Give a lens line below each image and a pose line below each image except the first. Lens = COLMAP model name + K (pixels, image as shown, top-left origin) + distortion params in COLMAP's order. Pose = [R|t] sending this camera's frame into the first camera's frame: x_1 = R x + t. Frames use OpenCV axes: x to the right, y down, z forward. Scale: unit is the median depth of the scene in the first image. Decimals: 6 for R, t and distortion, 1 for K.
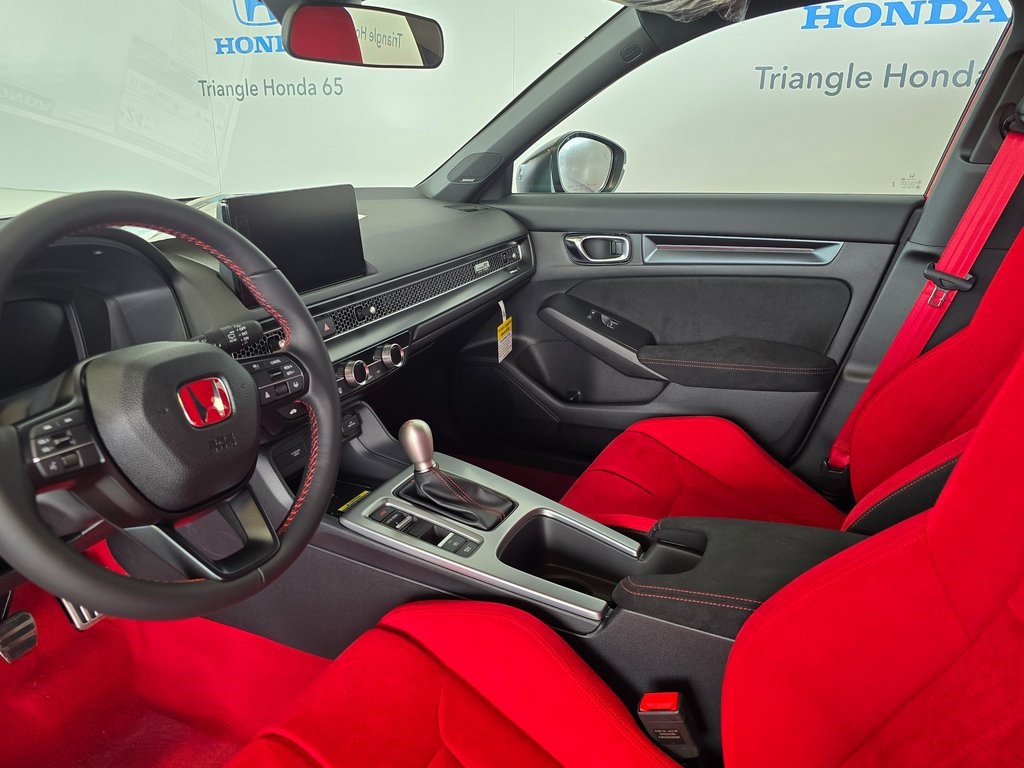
lens RADIAL K [[738.3, 0, 510.8], [0, 738.3, 382.0], [0, 0, 1]] dist [0.010141, -0.015680]
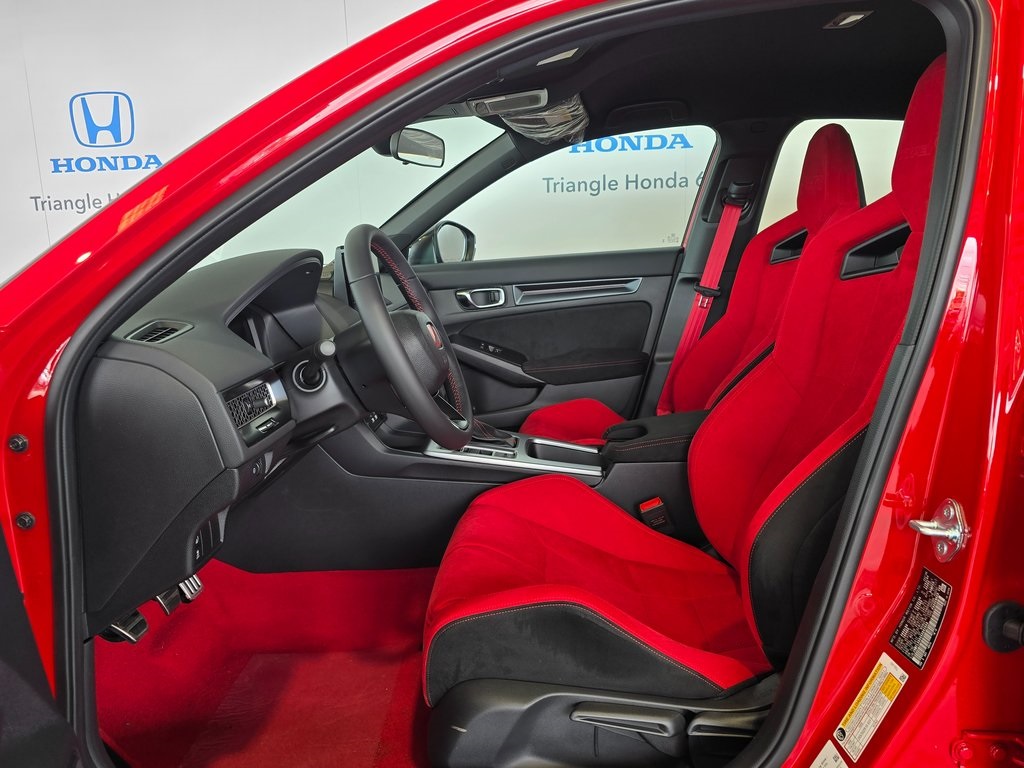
lens RADIAL K [[697.3, 0, 518.6], [0, 697.3, 386.4], [0, 0, 1]] dist [0.023288, -0.016651]
pose [[0.925879, -0.112631, 0.360642, -0.289436], [0.159605, 0.981778, -0.103139, 0.121773], [-0.342453, 0.153055, 0.926984, -0.211186]]
